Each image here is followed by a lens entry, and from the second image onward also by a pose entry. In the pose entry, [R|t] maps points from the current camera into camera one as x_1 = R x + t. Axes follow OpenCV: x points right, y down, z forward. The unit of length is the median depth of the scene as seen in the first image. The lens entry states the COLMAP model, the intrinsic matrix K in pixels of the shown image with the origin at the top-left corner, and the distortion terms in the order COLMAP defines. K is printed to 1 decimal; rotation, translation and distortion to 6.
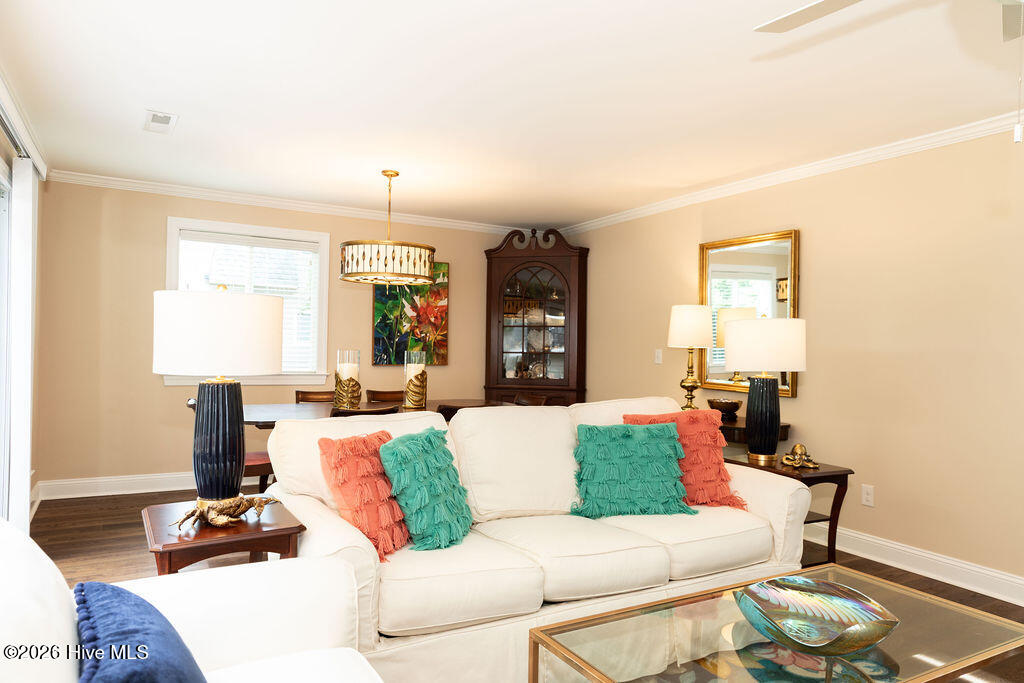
lens RADIAL K [[708.8, 0, 552.4], [0, 708.8, 336.6], [0, 0, 1]] dist [-0.154076, 0.158044]
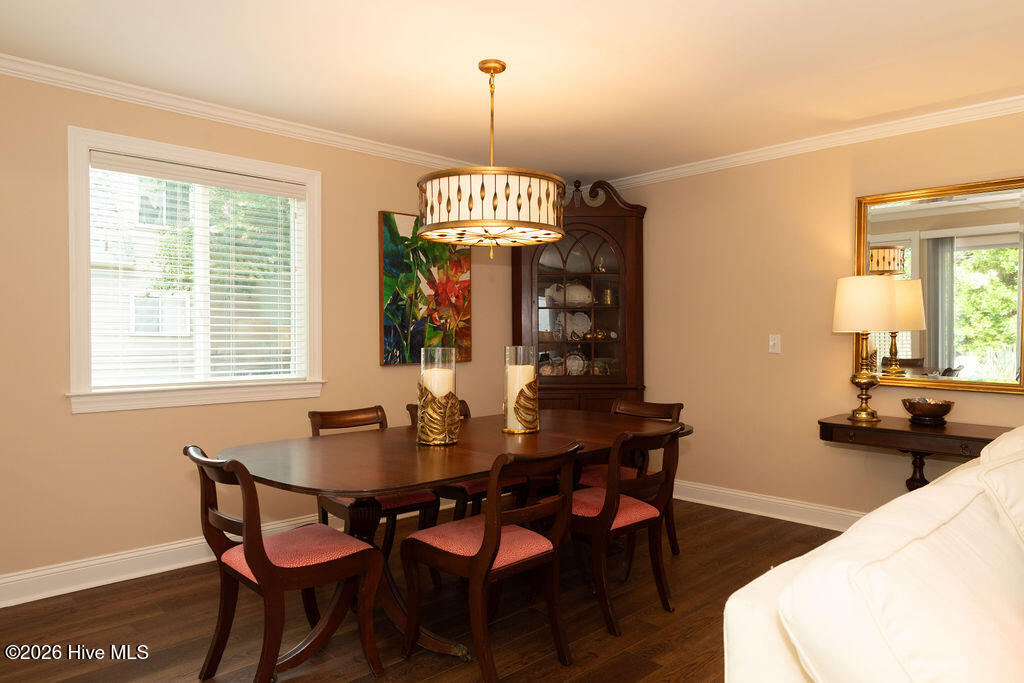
lens RADIAL K [[708.8, 0, 552.4], [0, 708.8, 336.6], [0, 0, 1]] dist [-0.154076, 0.158044]
pose [[0.978349, -0.019014, 0.206088, -0.228378], [0.014834, 0.999652, 0.021810, -0.000607], [-0.206431, -0.018281, 0.978290, 0.274837]]
